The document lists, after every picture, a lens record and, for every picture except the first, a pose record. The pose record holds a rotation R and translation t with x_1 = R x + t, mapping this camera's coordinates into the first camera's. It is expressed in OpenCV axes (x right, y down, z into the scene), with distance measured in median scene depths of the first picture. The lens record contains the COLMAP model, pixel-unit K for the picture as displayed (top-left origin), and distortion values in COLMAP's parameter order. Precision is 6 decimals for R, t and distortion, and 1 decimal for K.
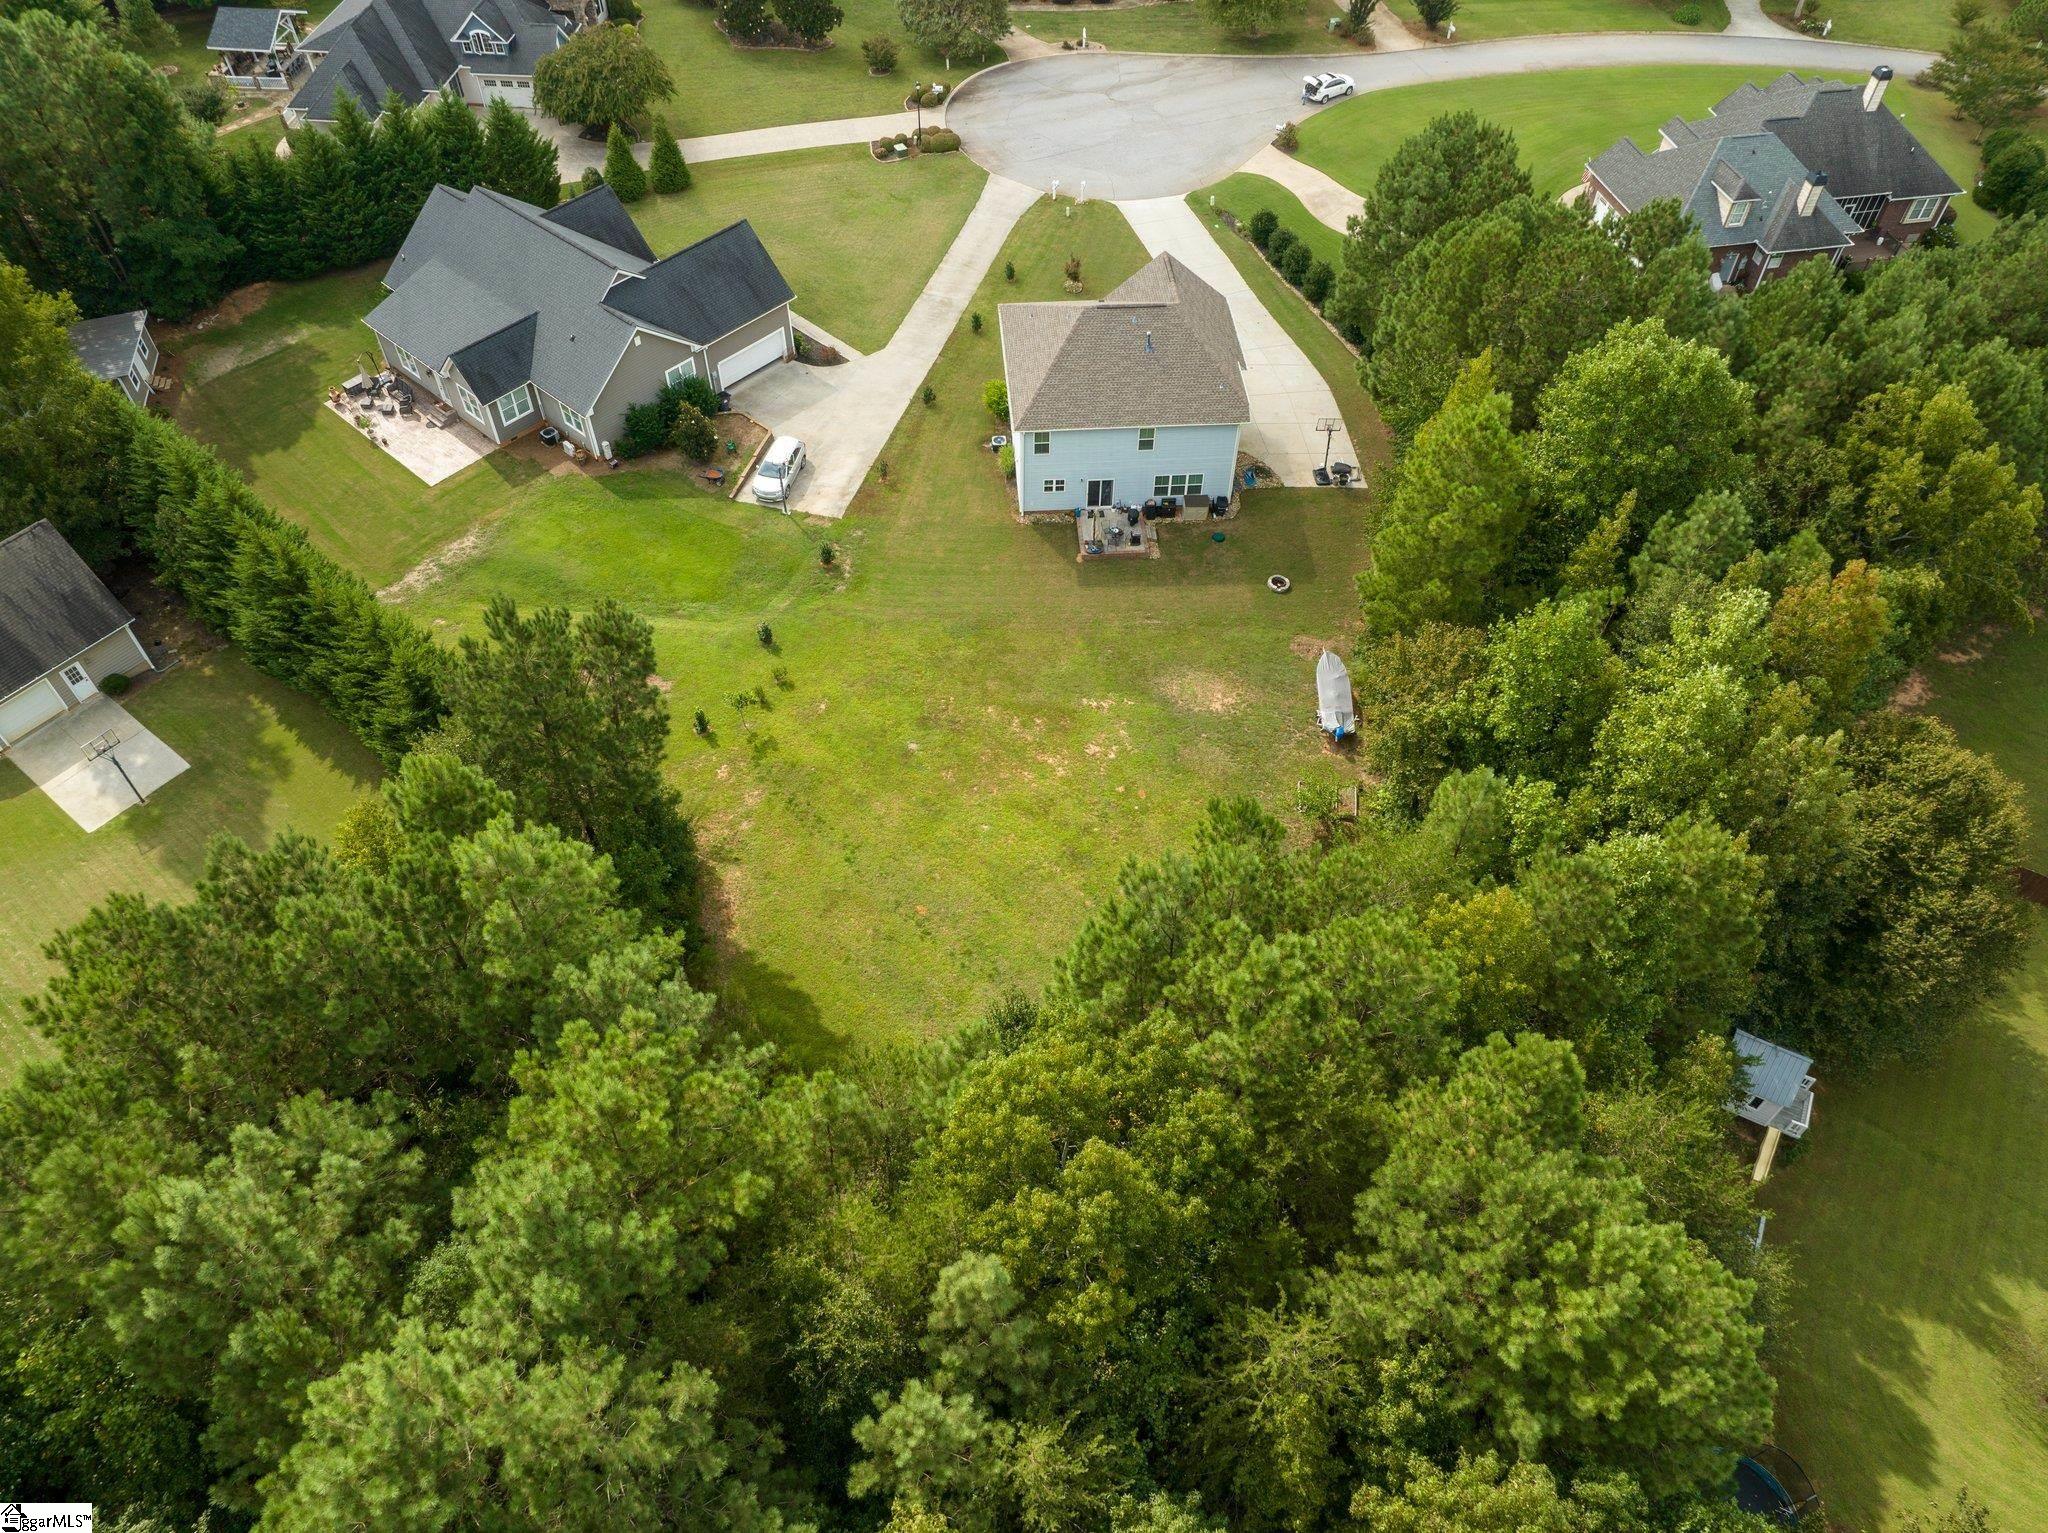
lens RADIAL K [[1440.4, 0, 1024.0], [0, 1440.4, 766.5], [0, 0, 1]] dist [-0.036445, 0.005133]
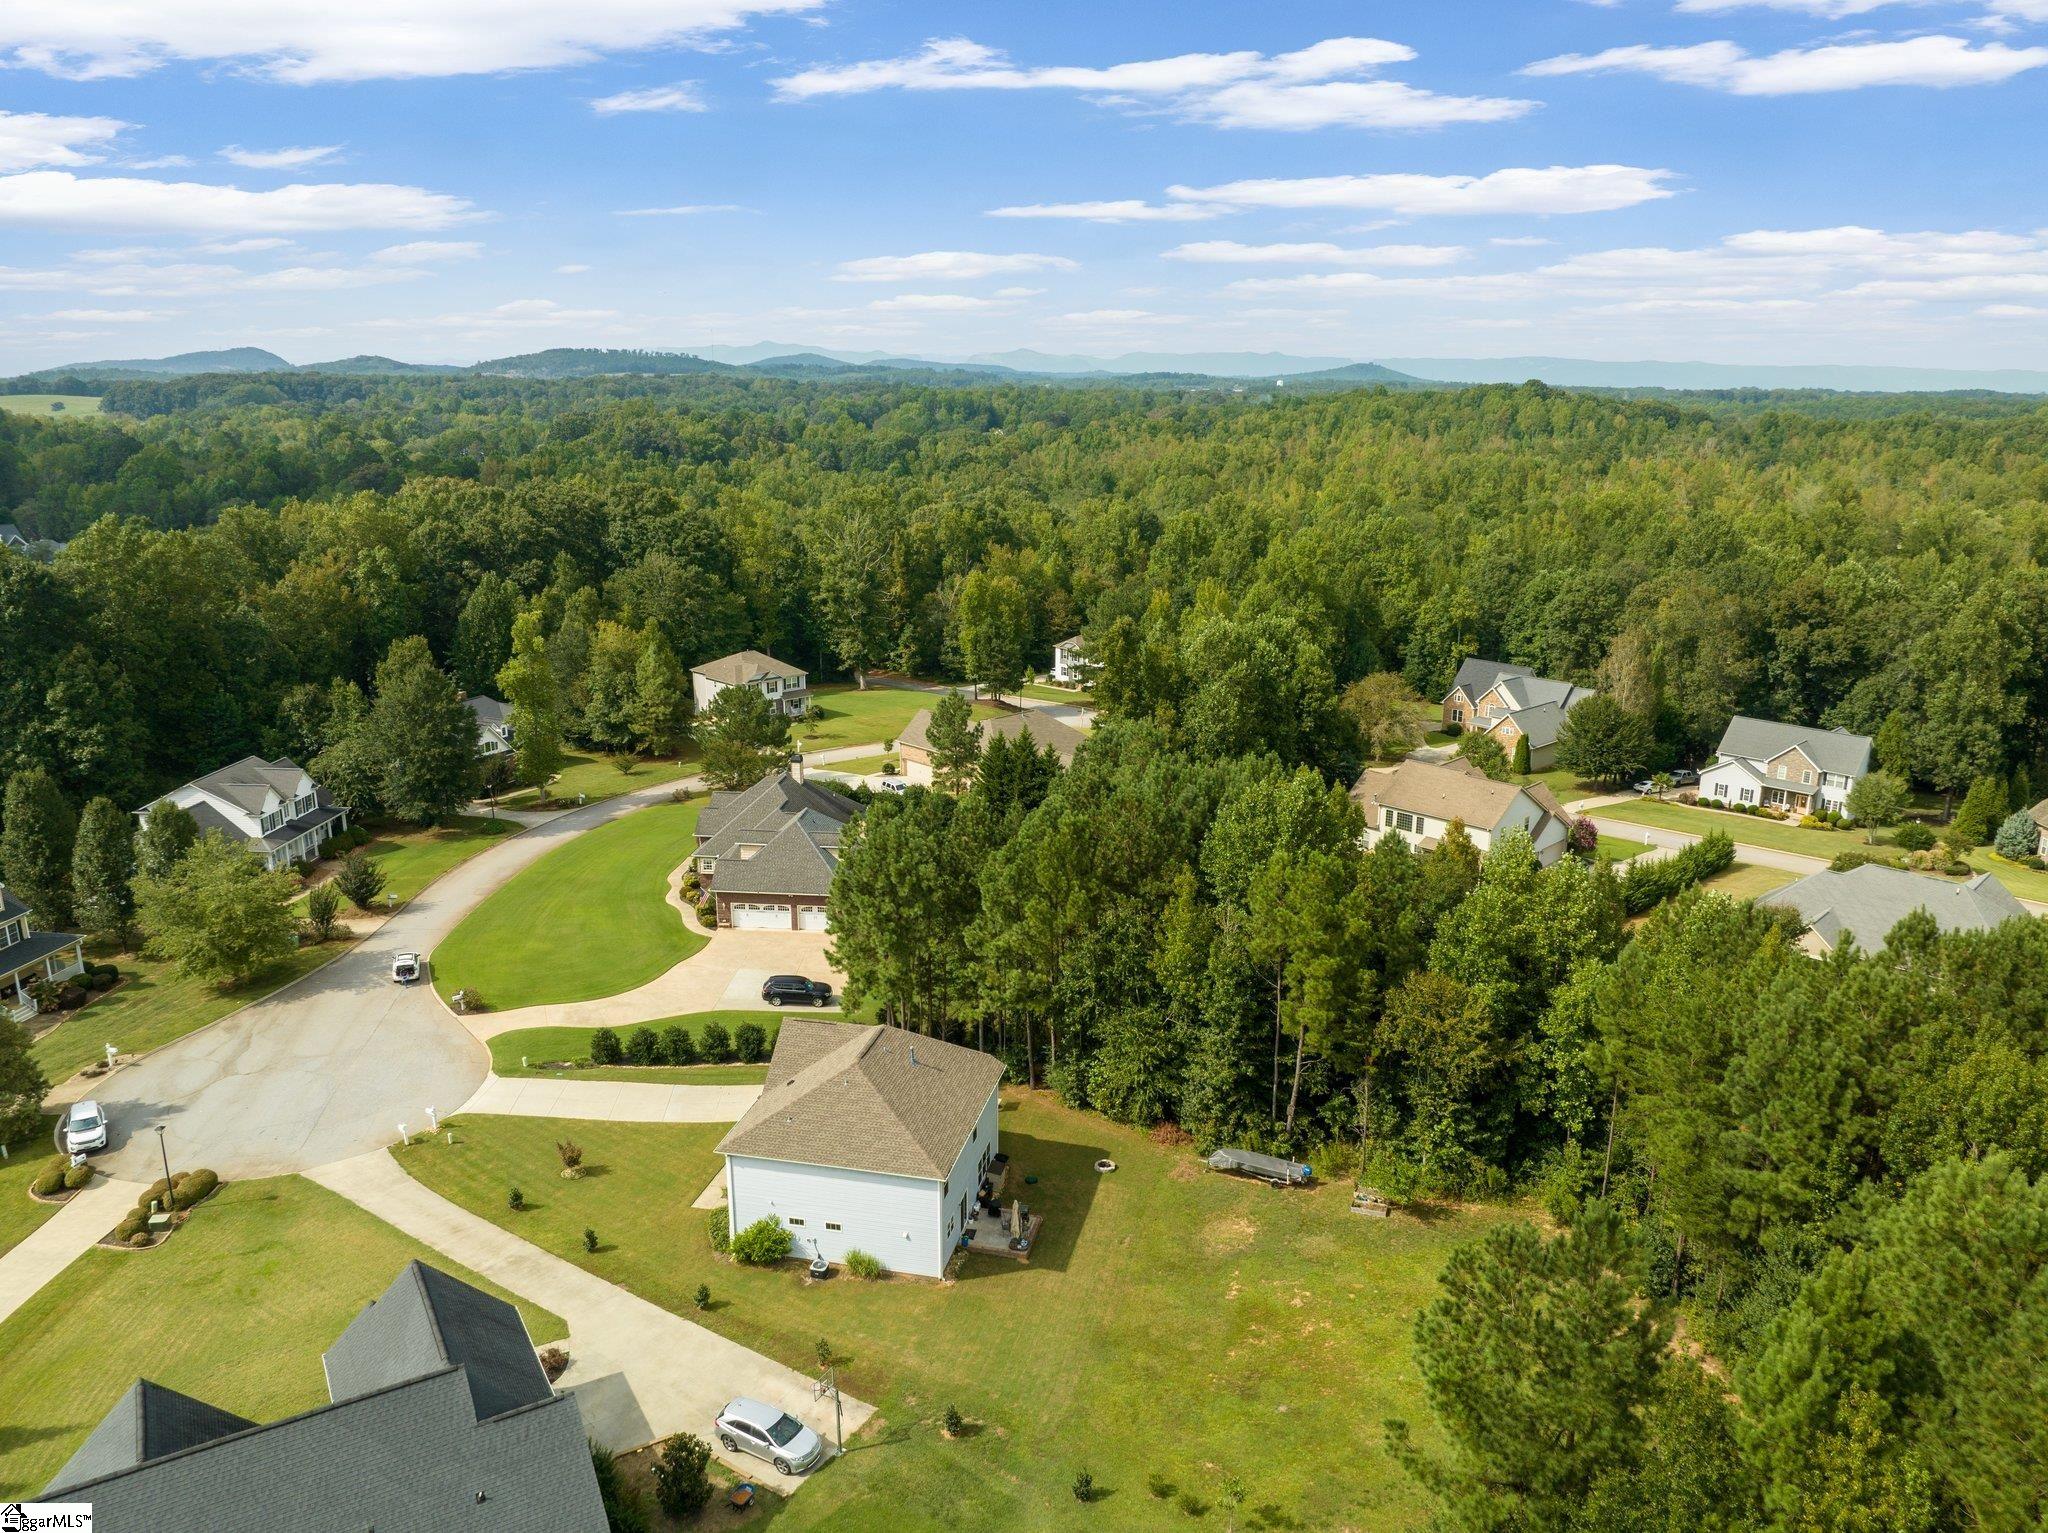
lens RADIAL K [[1440.4, 0, 1024.0], [0, 1440.4, 766.5], [0, 0, 1]] dist [-0.036445, 0.005133]
pose [[0.291770, -0.251361, 0.922870, -0.735943], [0.731236, 0.680585, -0.045814, -0.316867], [-0.616575, 0.688202, 0.382378, 0.409362]]
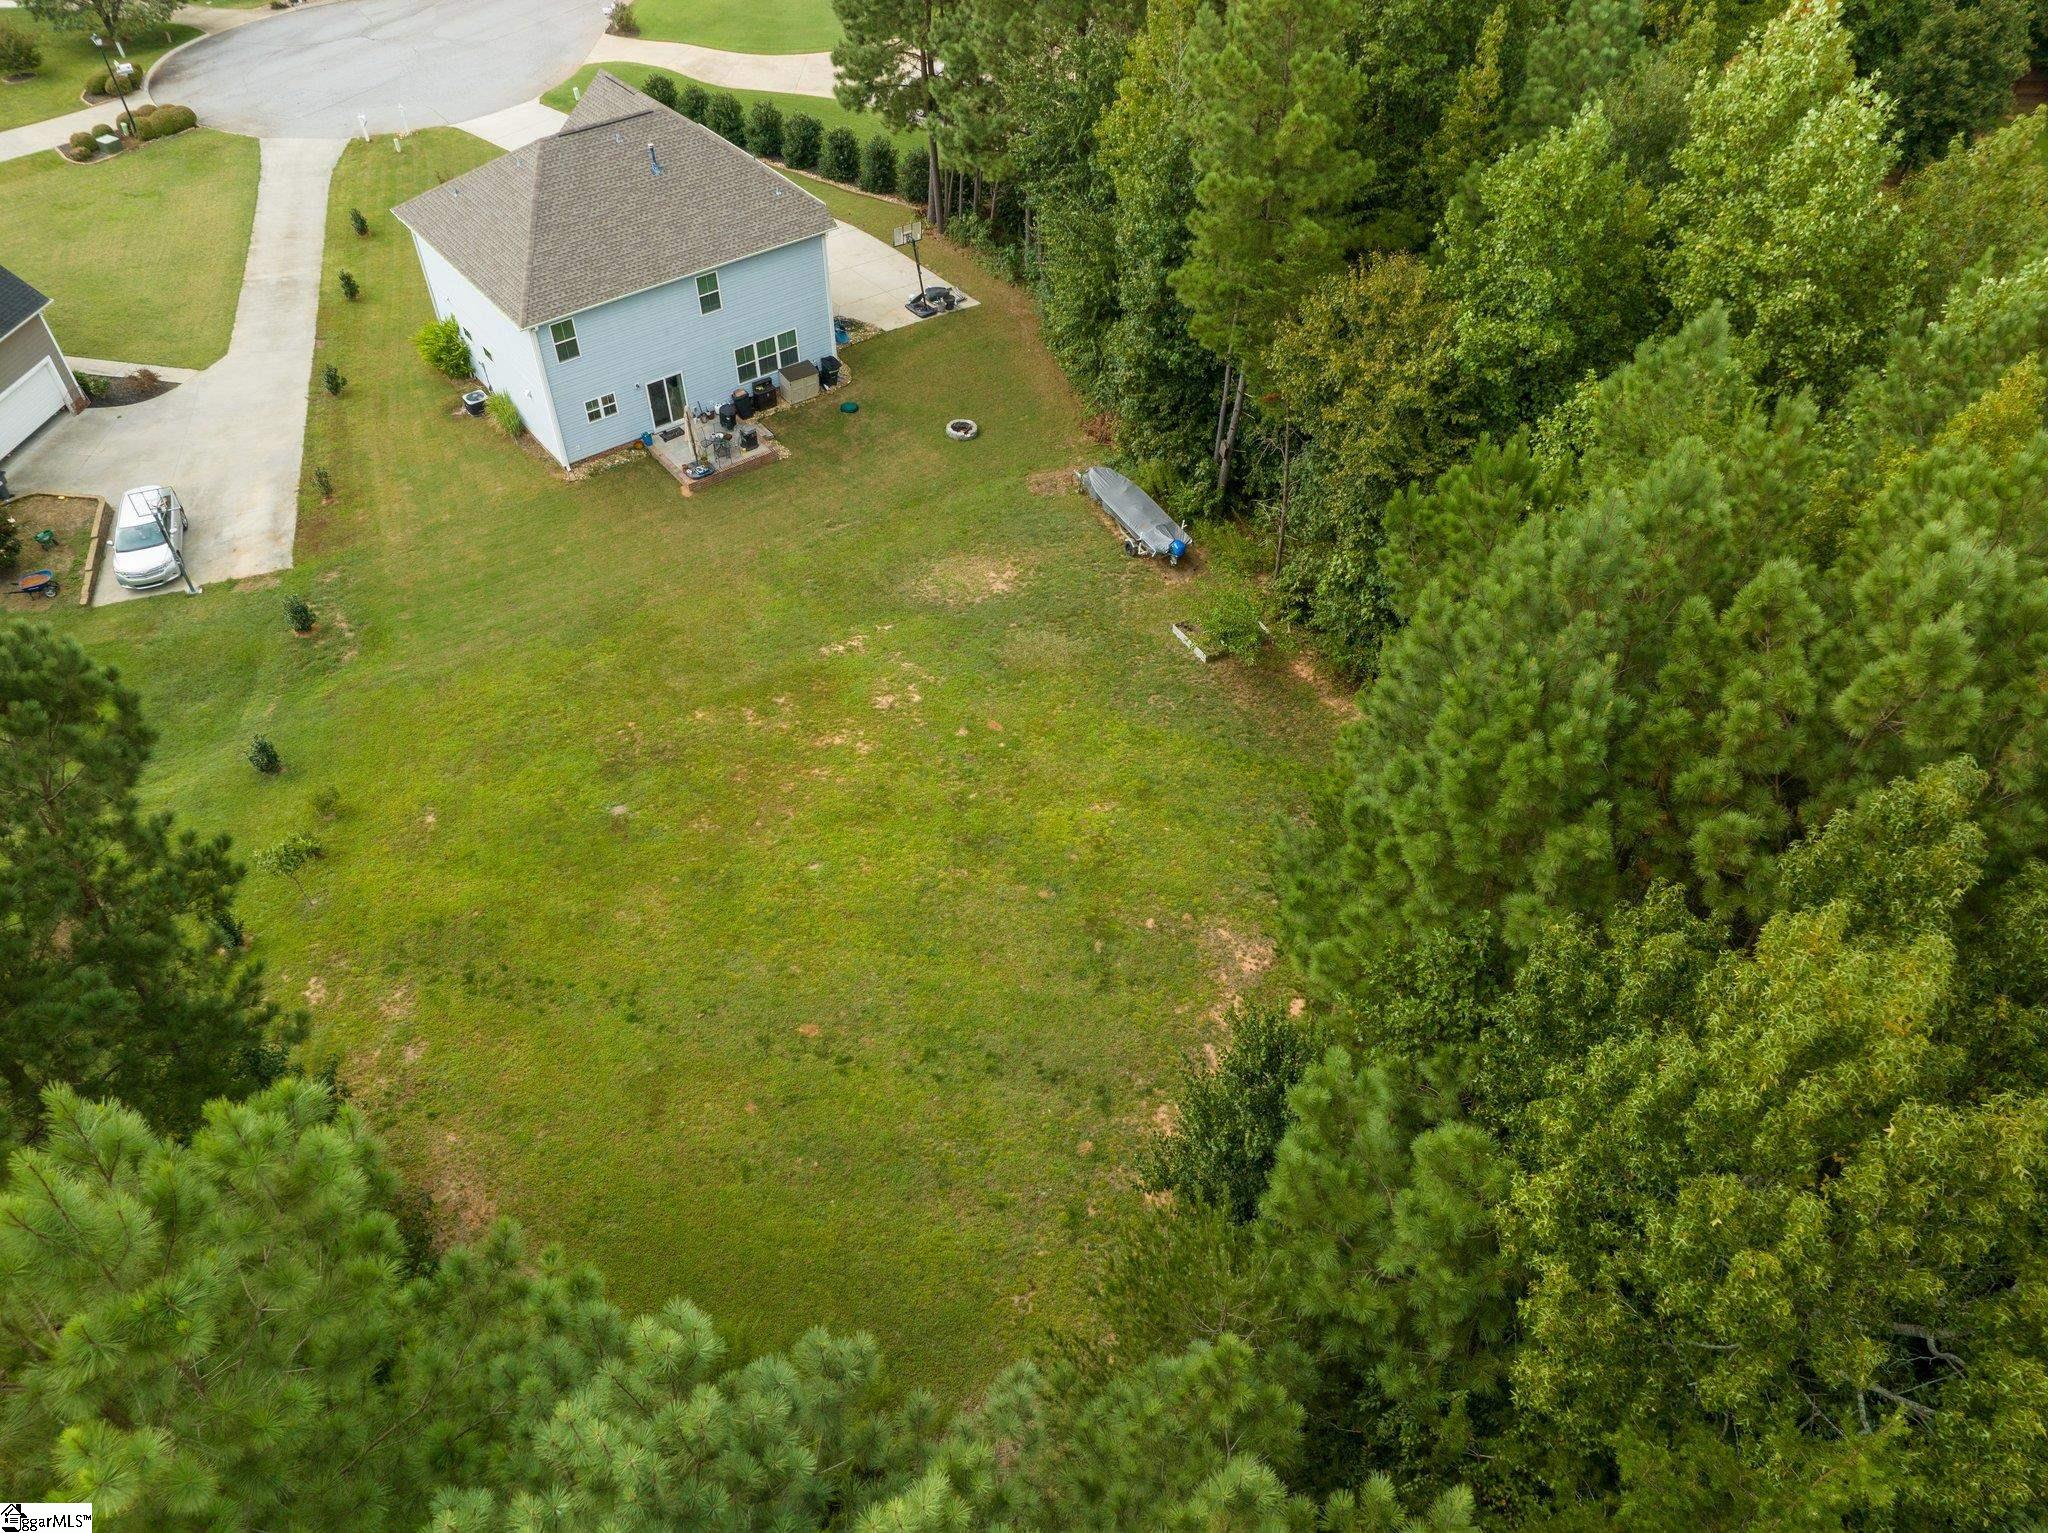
lens RADIAL K [[1440.4, 0, 1024.0], [0, 1440.4, 766.5], [0, 0, 1]] dist [-0.036445, 0.005133]
pose [[0.830977, -0.397213, 0.389485, -0.137863], [0.426730, 0.904302, 0.011803, 0.028340], [-0.356900, 0.156397, 0.920957, 0.347688]]
